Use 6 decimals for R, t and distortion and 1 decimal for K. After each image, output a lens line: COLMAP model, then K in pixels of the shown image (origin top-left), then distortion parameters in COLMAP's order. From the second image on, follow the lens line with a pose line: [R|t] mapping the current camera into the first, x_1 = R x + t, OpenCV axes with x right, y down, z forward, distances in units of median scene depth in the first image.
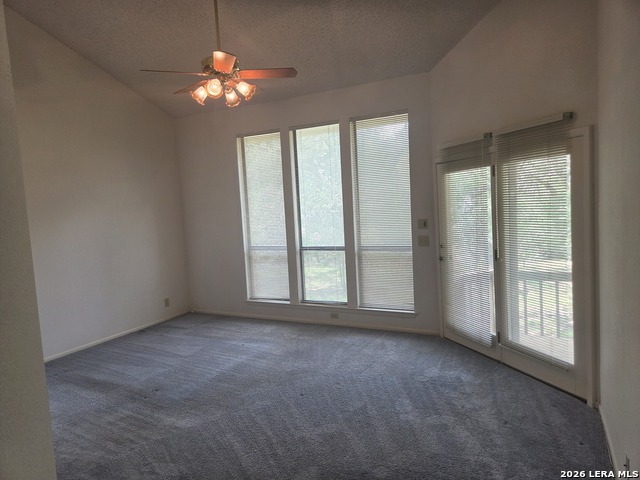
lens RADIAL K [[438.5, 0, 320.3], [0, 438.5, 235.3], [0, 0, 1]] dist [0.097962, -0.108653]
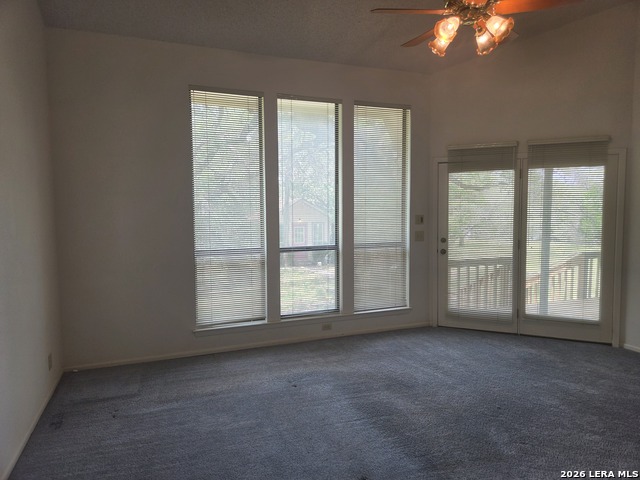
lens RADIAL K [[428.3, 0, 318.0], [0, 428.3, 233.4], [0, 0, 1]] dist [0.077378, -0.064875]
pose [[0.649370, 0.000098, 0.760472, -0.680940], [0.021875, 0.999584, -0.018808, 0.019814], [-0.760158, 0.028849, 0.649098, 0.524713]]
